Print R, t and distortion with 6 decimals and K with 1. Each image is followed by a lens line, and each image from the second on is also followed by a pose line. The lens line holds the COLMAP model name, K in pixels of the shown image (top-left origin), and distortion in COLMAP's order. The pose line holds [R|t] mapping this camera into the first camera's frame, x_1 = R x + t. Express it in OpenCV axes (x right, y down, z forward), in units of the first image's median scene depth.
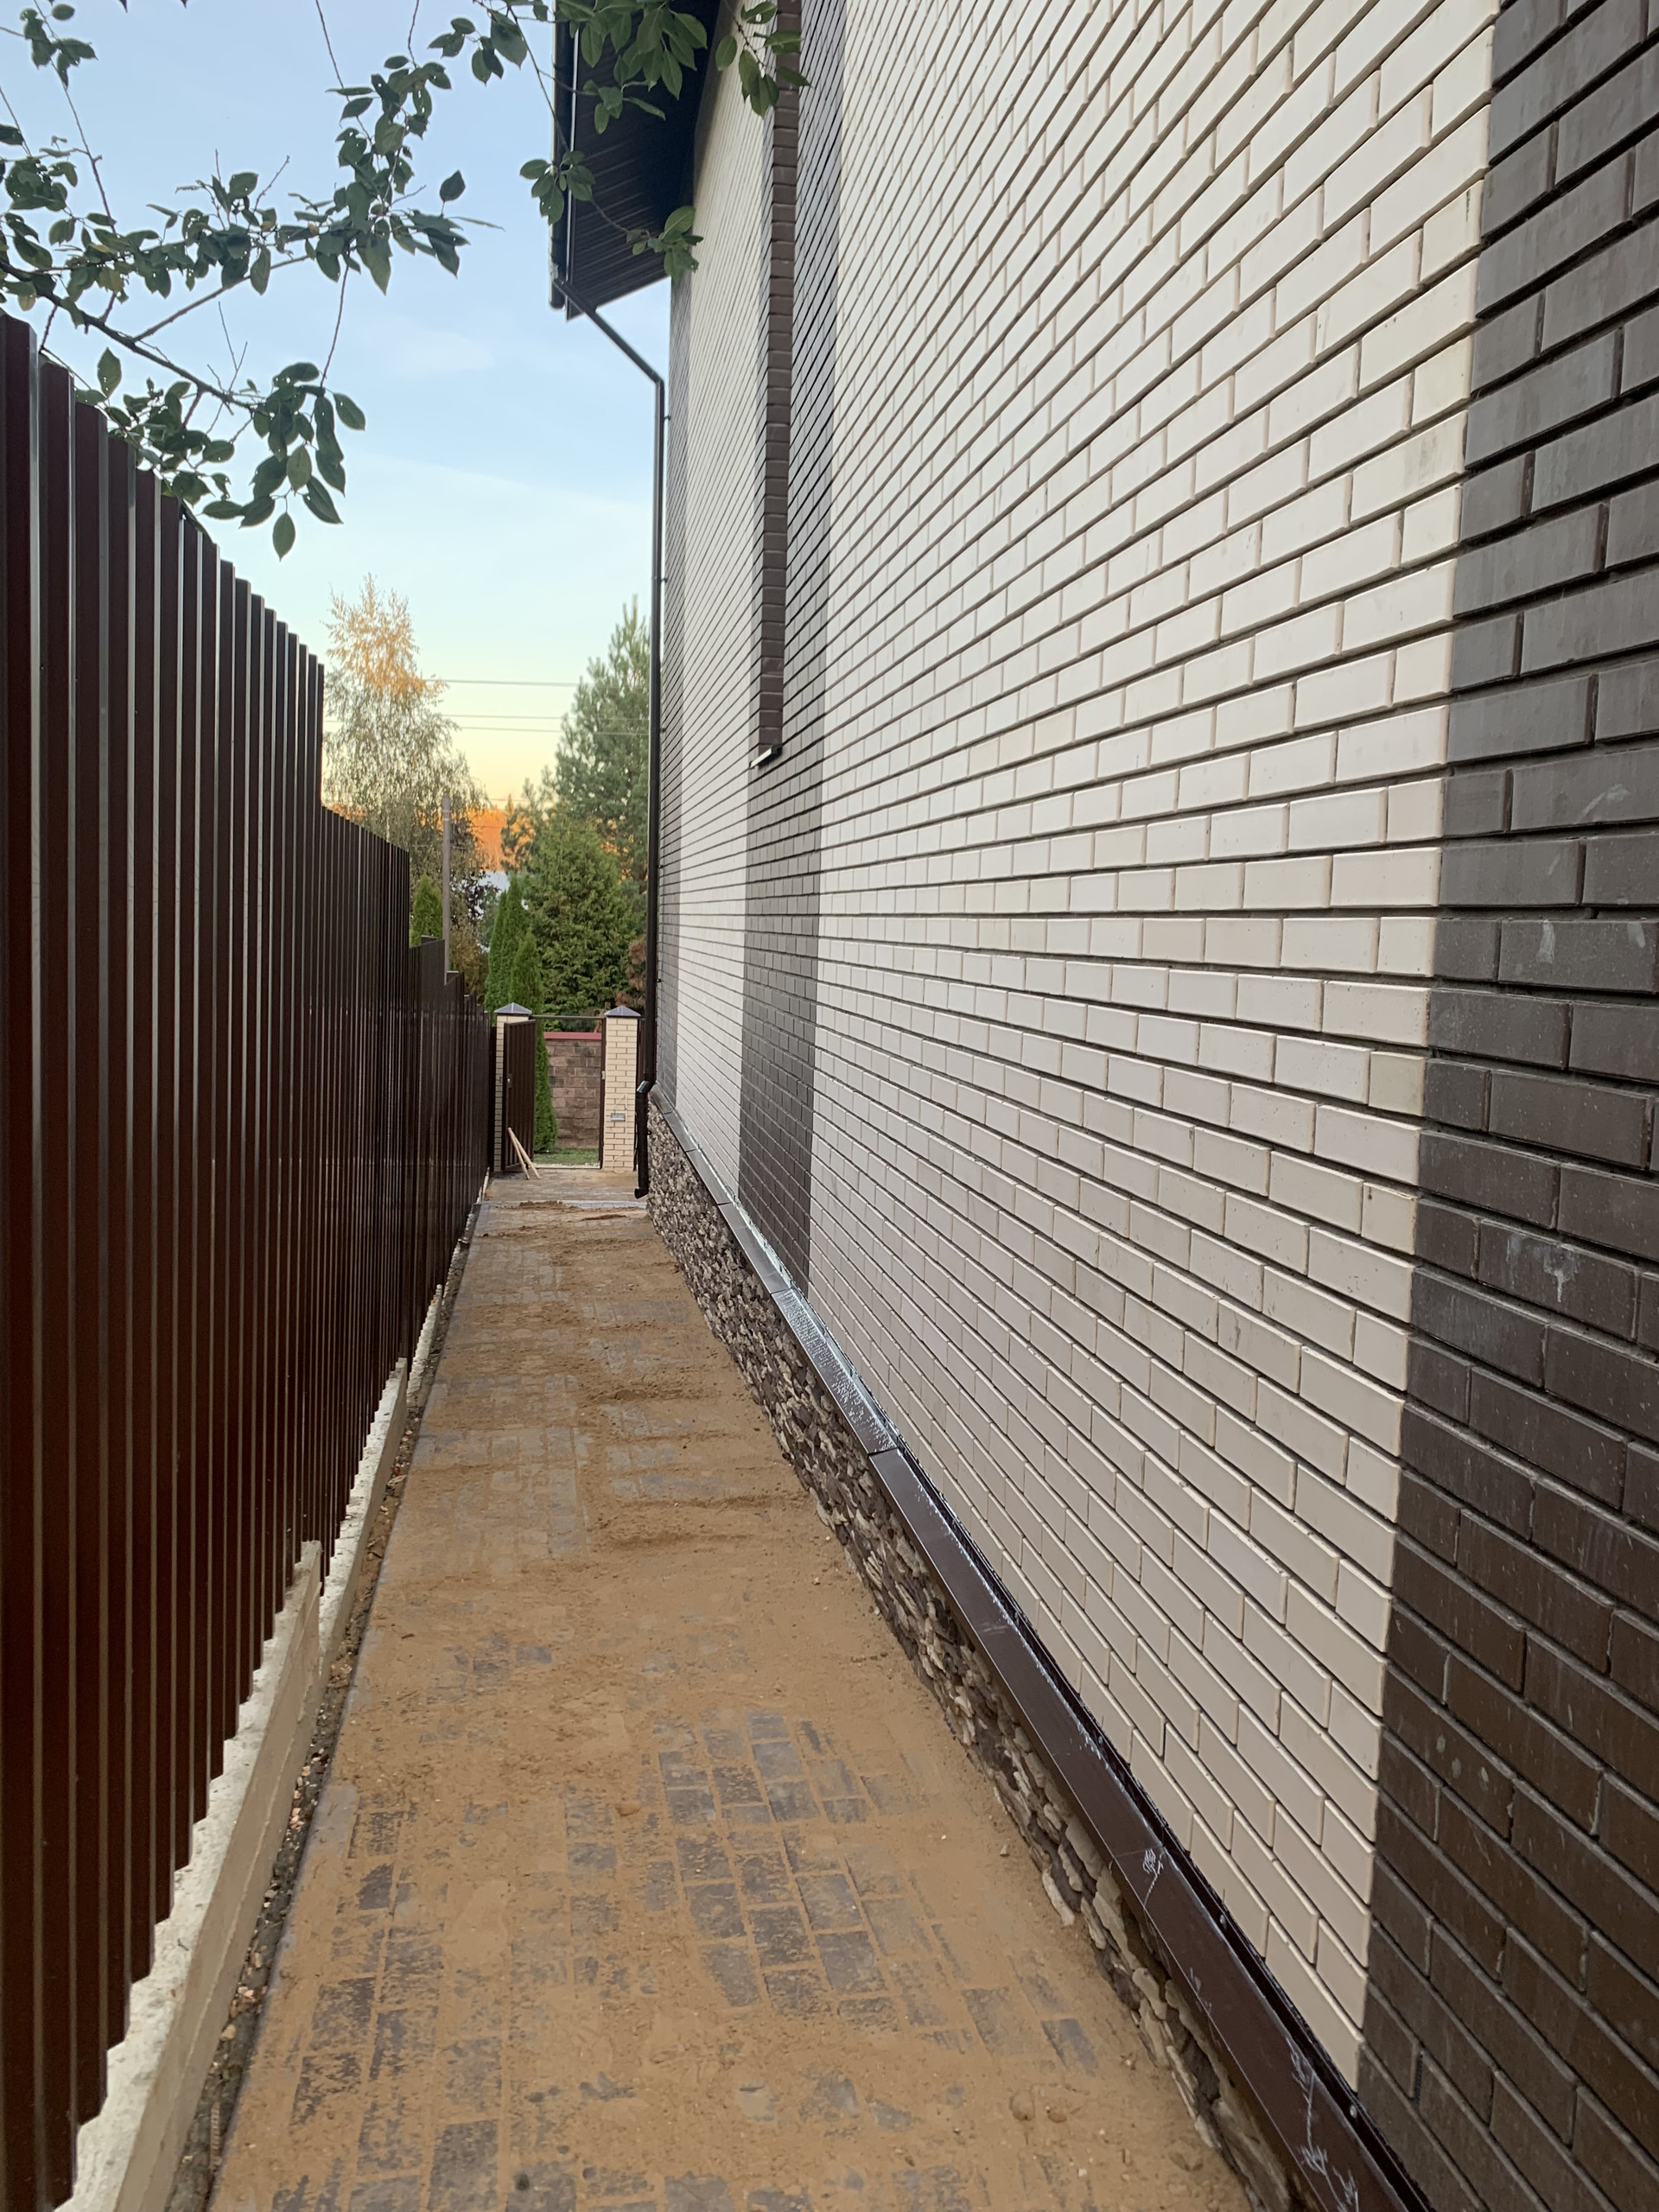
lens RADIAL K [[1689.6, 0, 827.6], [0, 1689.6, 1100.2], [0, 0, 1]] dist [0.044395, -0.052245]
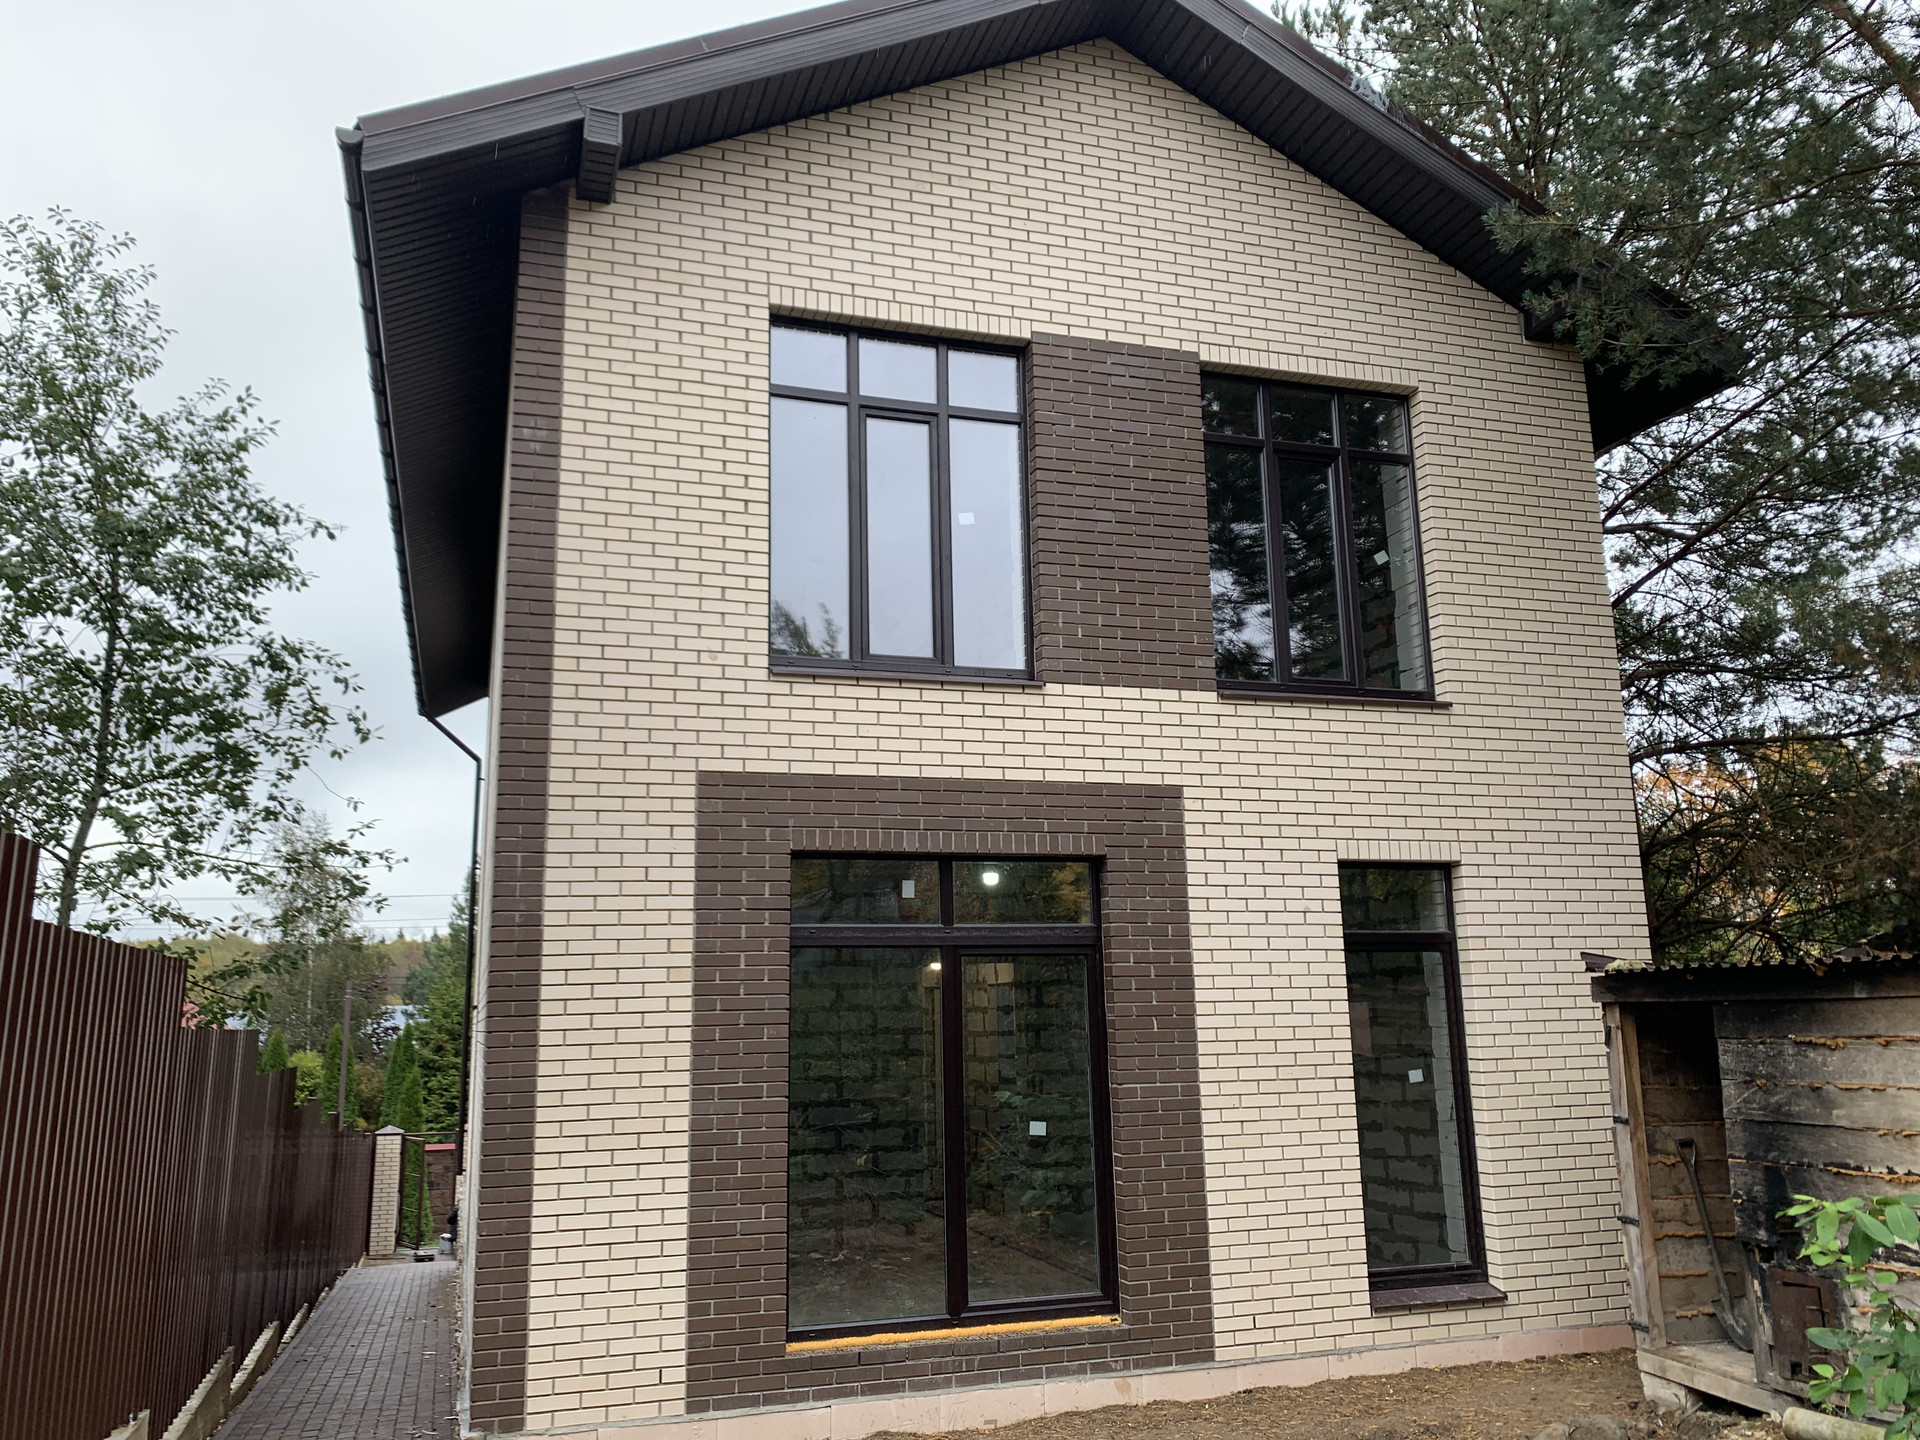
lens RADIAL K [[1466.6, 0, 940.6], [0, 1466.6, 710.0], [0, 0, 1]] dist [0.044395, -0.052245]
pose [[0.988858, -0.018477, 0.147711, 0.059007], [0.063123, 0.950688, -0.303657, 0.009803], [-0.134817, 0.309597, 0.941262, -0.204497]]
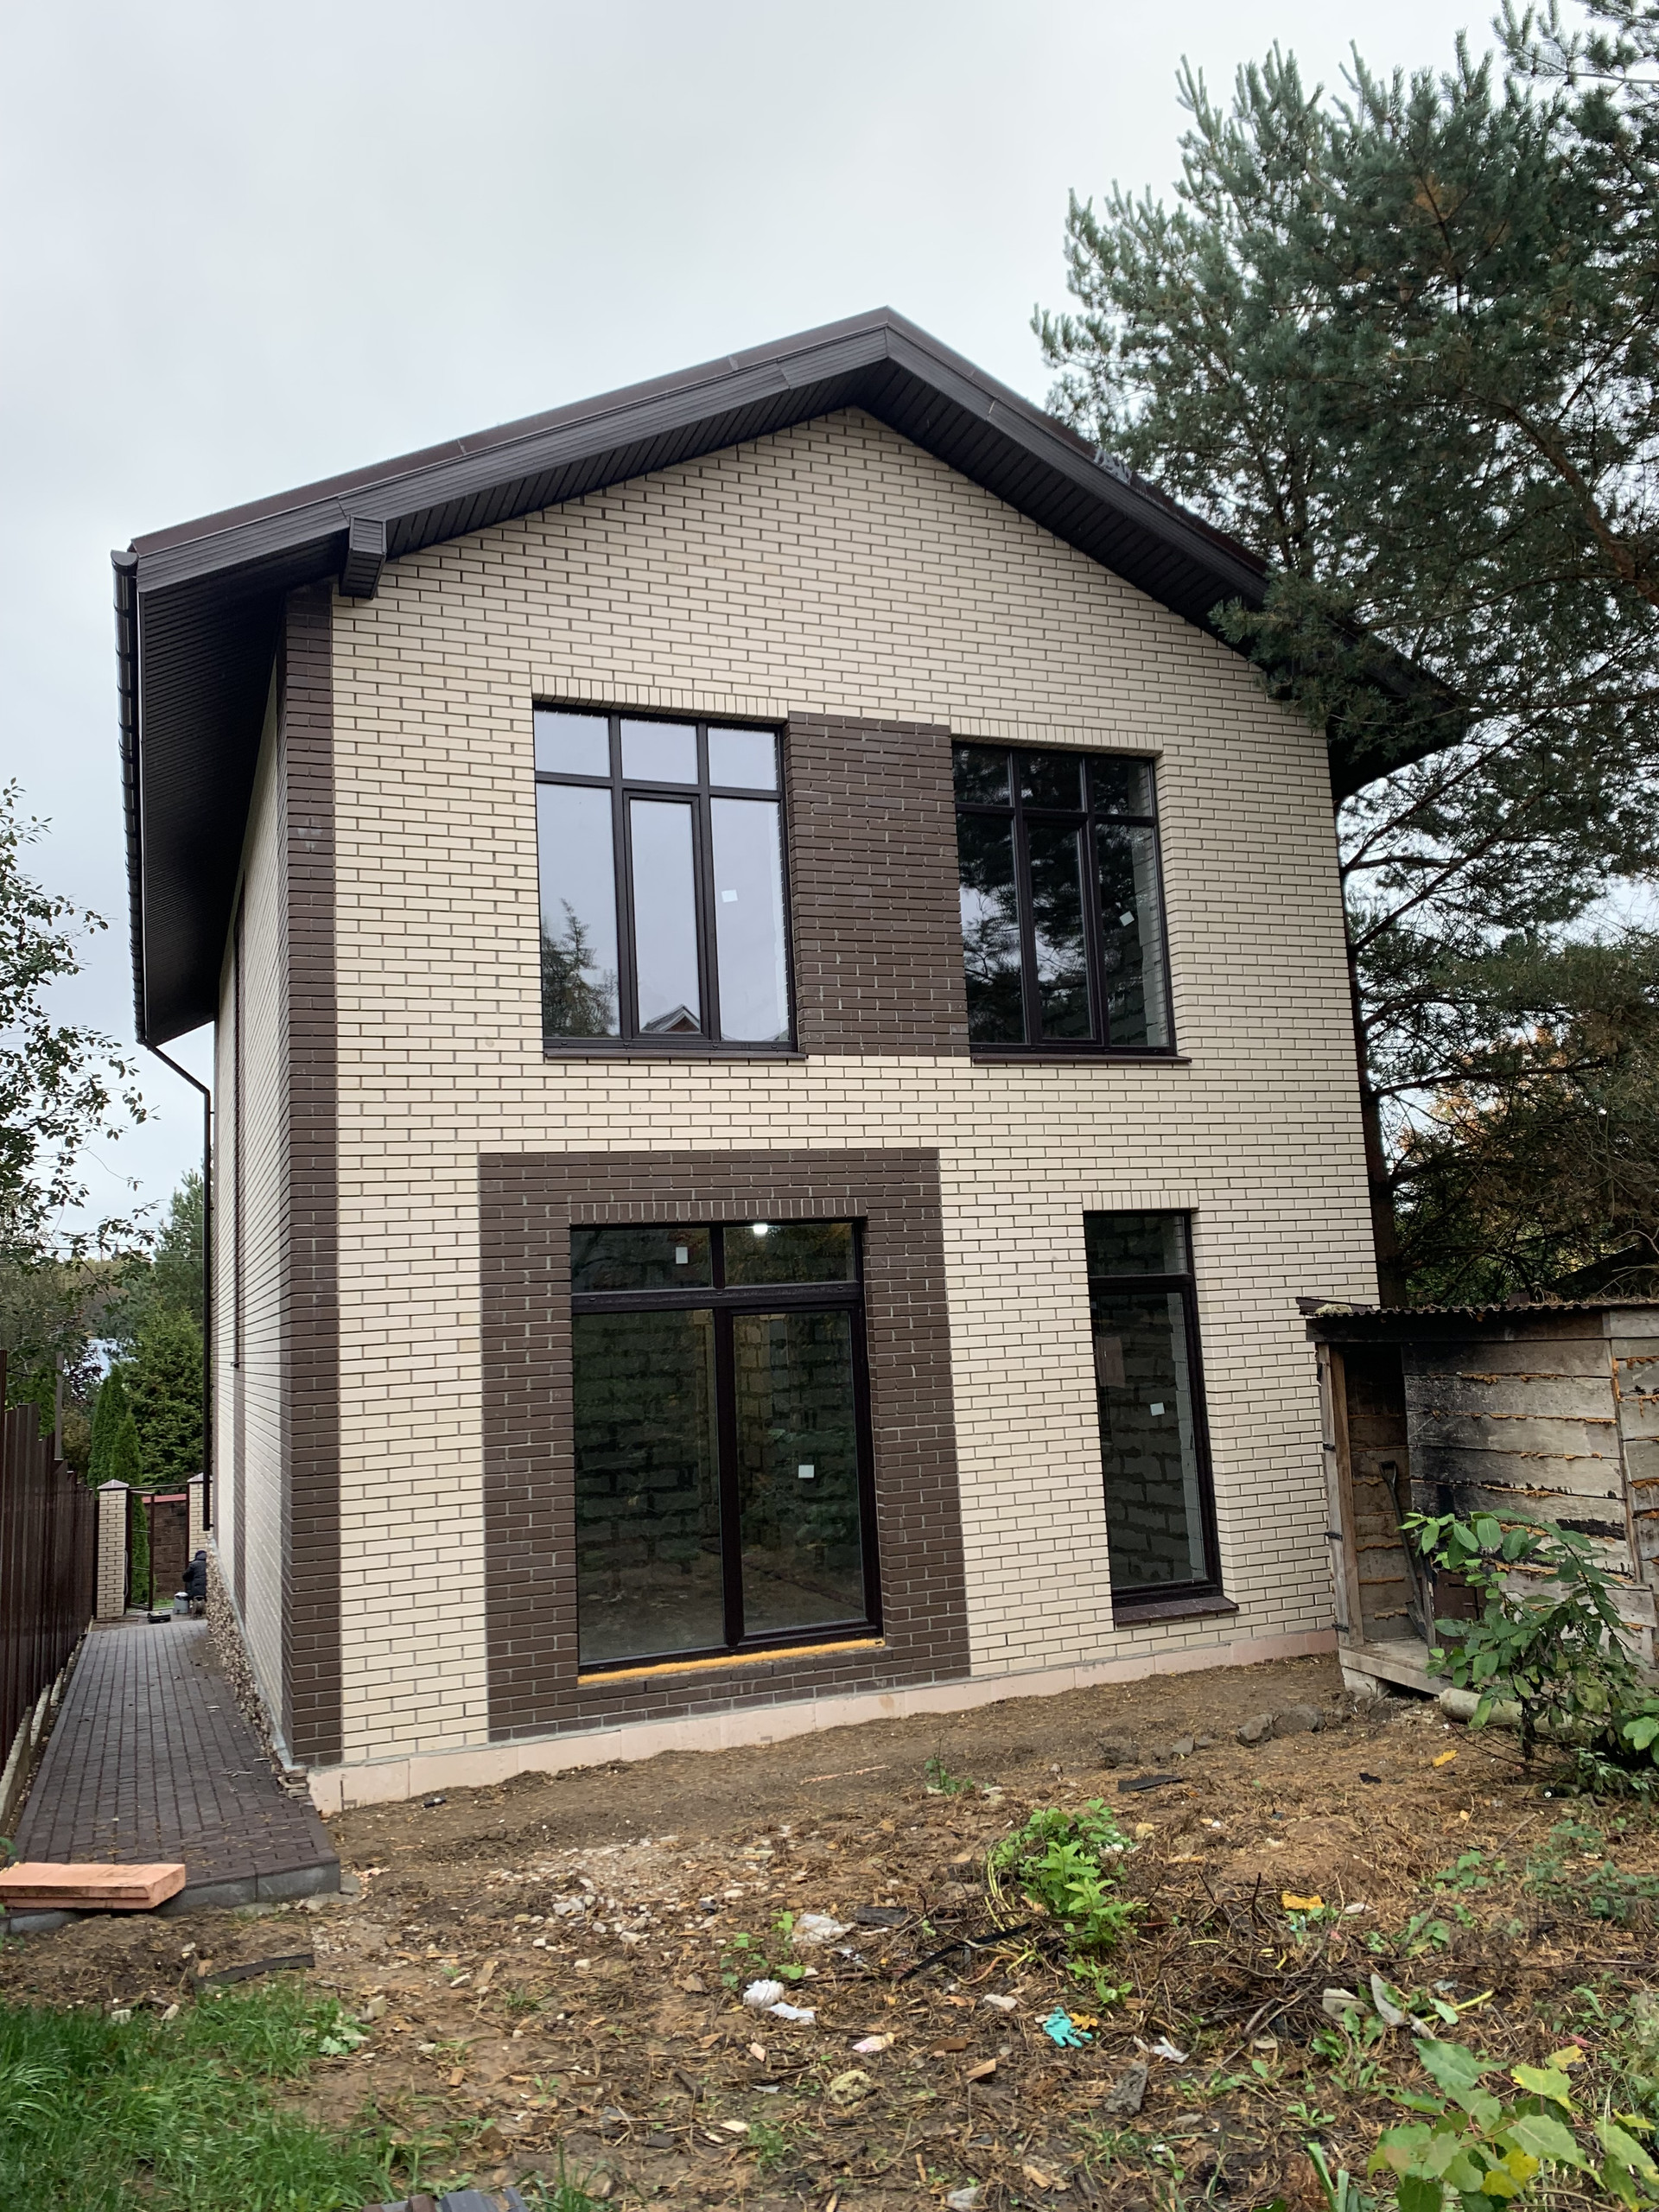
lens RADIAL K [[1689.6, 0, 817.8], [0, 1689.6, 1081.8], [0, 0, 1]] dist [0.044395, -0.052245]
pose [[0.976208, -0.048323, 0.211385, 0.050908], [0.099441, 0.966065, -0.238392, 0.007500], [-0.192692, 0.253740, 0.947885, -0.262288]]
